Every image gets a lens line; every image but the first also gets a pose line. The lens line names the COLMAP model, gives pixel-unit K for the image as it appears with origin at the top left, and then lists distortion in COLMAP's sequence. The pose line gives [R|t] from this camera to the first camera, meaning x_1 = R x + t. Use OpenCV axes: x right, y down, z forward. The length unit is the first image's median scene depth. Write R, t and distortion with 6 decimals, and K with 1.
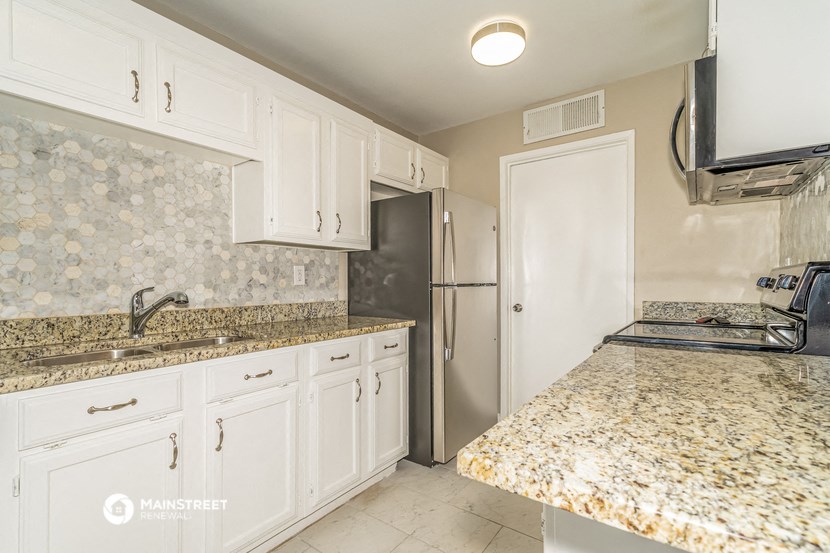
lens RADIAL K [[375.0, 0, 419.2], [0, 375.0, 272.0], [0, 0, 1]] dist [0.008801, 0.000266]
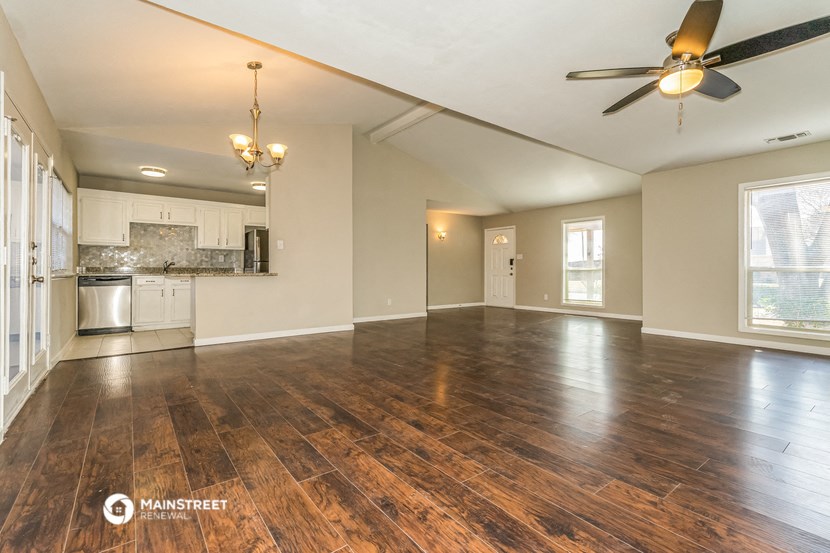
lens RADIAL K [[375.0, 0, 419.2], [0, 375.0, 272.0], [0, 0, 1]] dist [0.008801, 0.000266]
pose [[0.963077, 0.002522, -0.269213, 2.364249], [0.003529, 0.999752, 0.021992, 0.064374], [0.269202, -0.022130, 0.962829, -1.728314]]
